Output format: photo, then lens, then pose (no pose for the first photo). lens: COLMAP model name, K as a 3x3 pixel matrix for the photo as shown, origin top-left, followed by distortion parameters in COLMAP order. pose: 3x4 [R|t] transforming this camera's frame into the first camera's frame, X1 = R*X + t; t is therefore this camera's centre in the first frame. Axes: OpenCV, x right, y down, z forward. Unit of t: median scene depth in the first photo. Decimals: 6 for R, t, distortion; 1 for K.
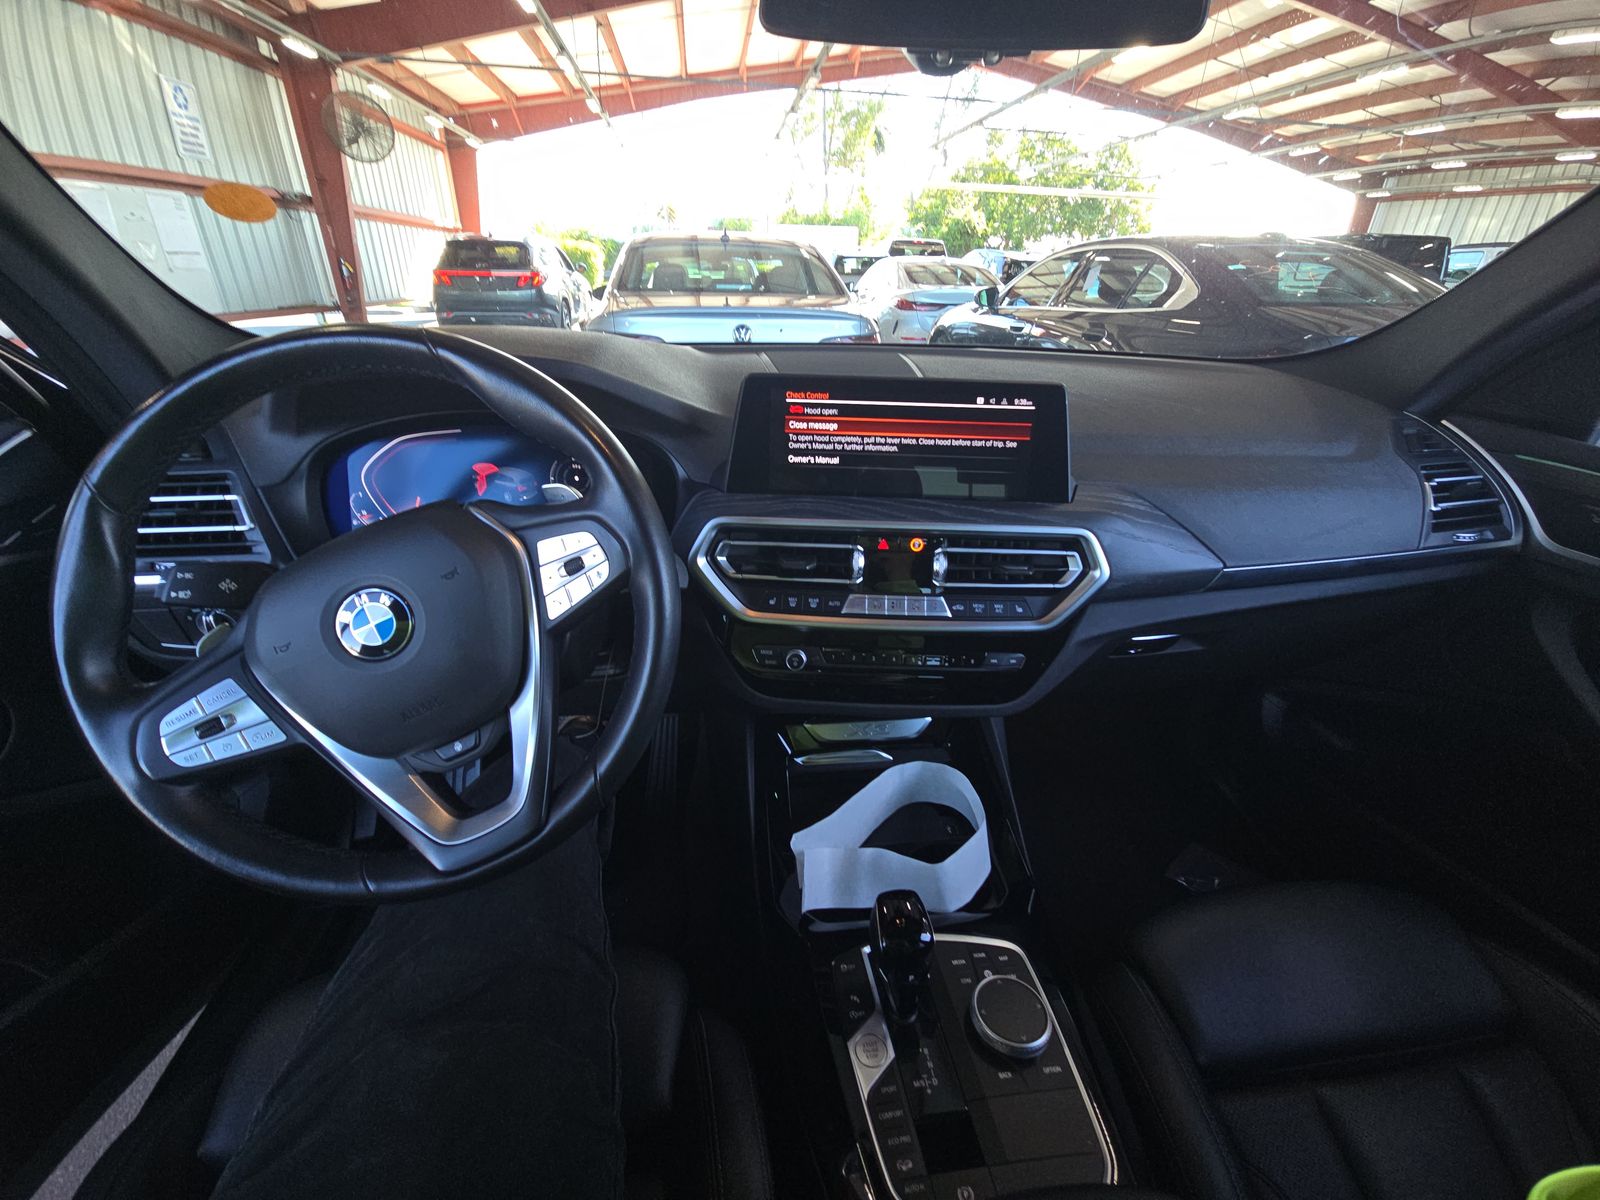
lens RADIAL K [[636.8, 0, 801.0], [0, 636.8, 599.4], [0, 0, 1]] dist [0.003725, 0.000032]
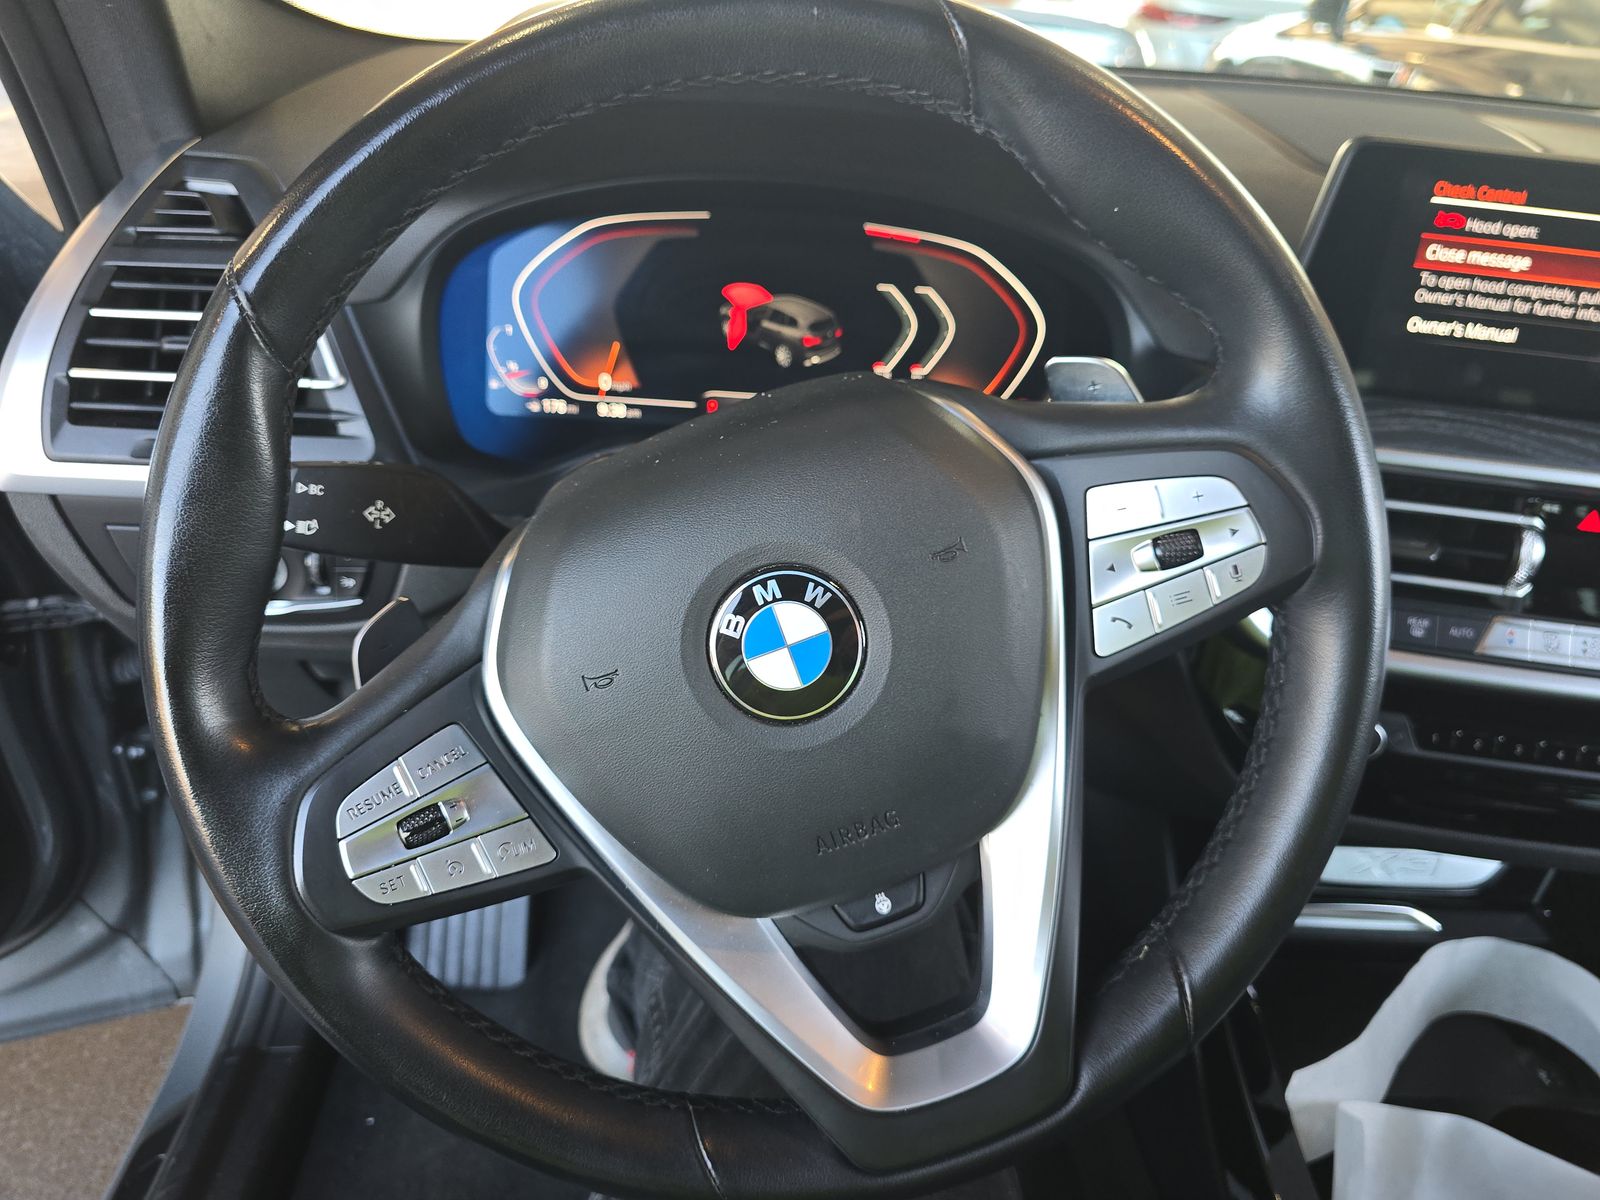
lens RADIAL K [[1097.7, 0, 799.0], [0, 1097.7, 601.6], [0, 0, 1]] dist [0.002006, -0.010218]
pose [[0.994349, 0.090351, -0.055733, -0.413044], [-0.086345, 0.993765, 0.070539, -0.033063], [0.061759, -0.065328, 0.995951, 0.140111]]
